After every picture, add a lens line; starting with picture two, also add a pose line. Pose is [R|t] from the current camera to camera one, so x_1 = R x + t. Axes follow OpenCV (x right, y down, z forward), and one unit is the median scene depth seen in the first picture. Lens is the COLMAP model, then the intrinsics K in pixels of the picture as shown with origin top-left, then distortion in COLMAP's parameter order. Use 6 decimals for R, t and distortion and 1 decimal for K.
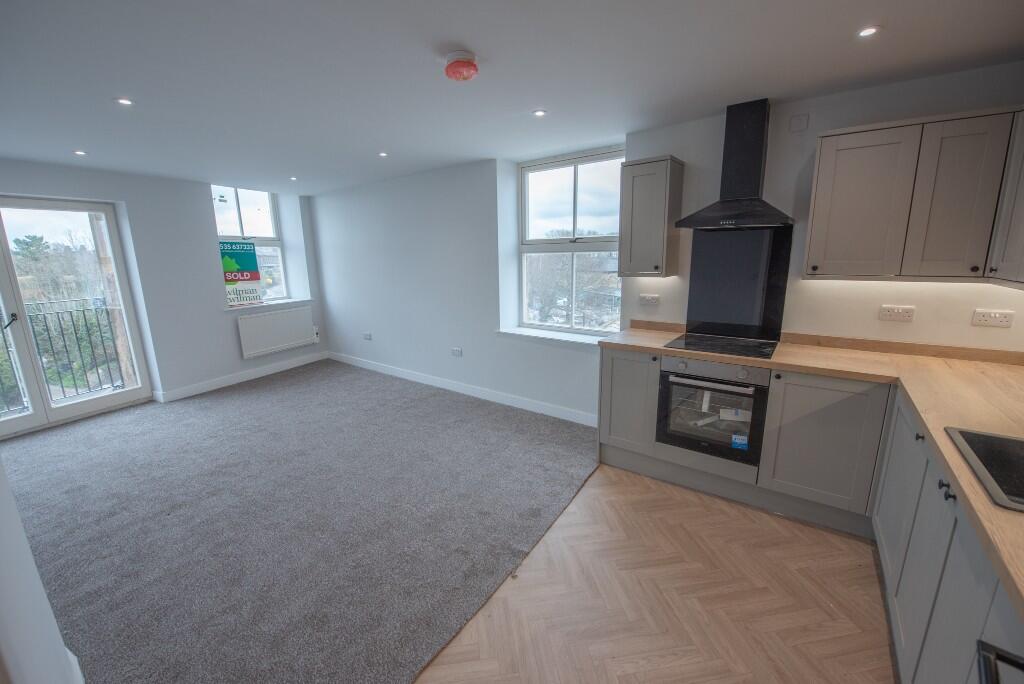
lens RADIAL K [[409.1, 0, 515.6], [0, 409.1, 346.3], [0, 0, 1]] dist [-0.000468, -0.000025]
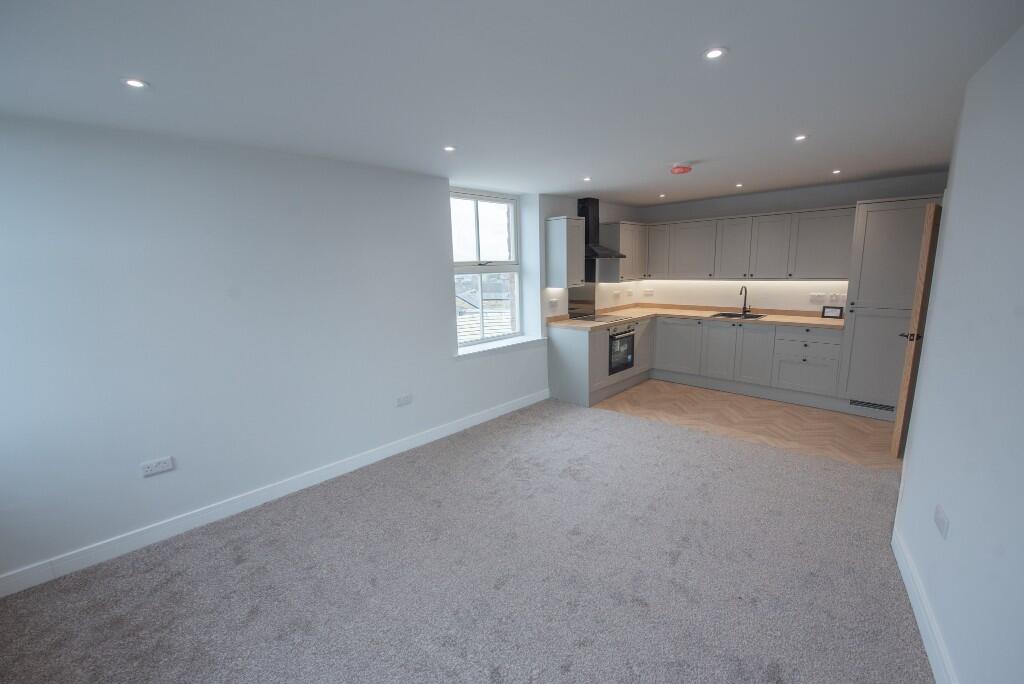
lens RADIAL K [[420.4, 0, 512.0], [0, 420.4, 342.0], [0, 0, 1]] dist [0.000129, -0.000039]
pose [[0.135937, -0.172343, 0.975612, -1.023492], [0.233002, 0.962693, 0.137595, -0.181265], [-0.962928, 0.208616, 0.171022, 0.731217]]
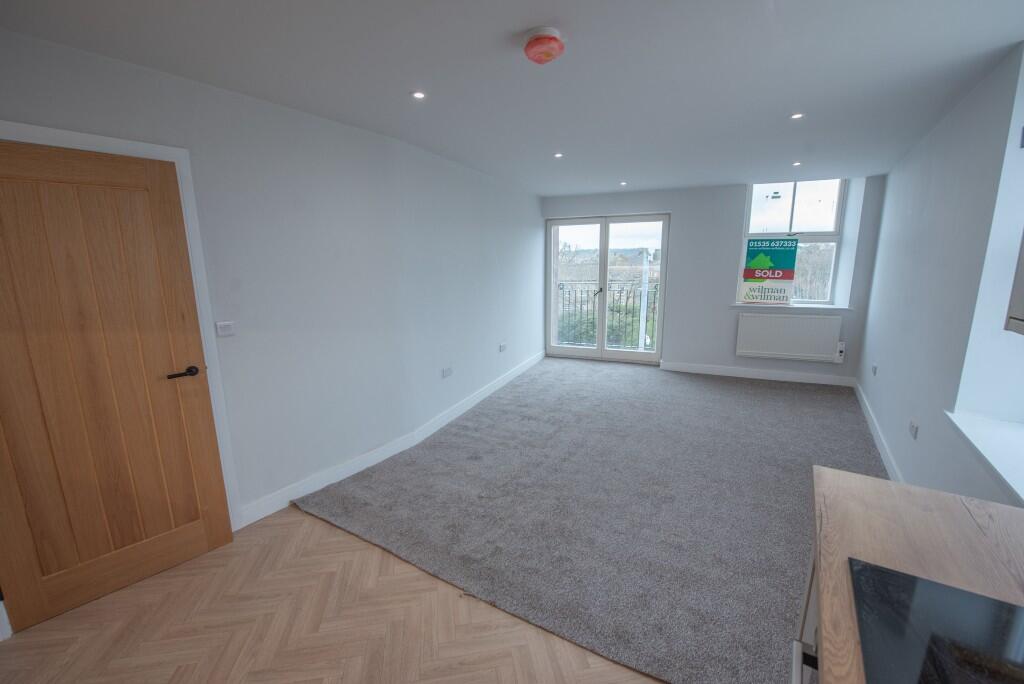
lens RADIAL K [[415.4, 0, 511.4], [0, 415.4, 355.7], [0, 0, 1]] dist [-0.001505, -0.000136]
pose [[0.043244, 0.245143, -0.968522, 0.406070], [-0.209423, 0.950115, 0.231133, -0.114527], [0.976868, 0.192836, 0.092425, 0.454795]]
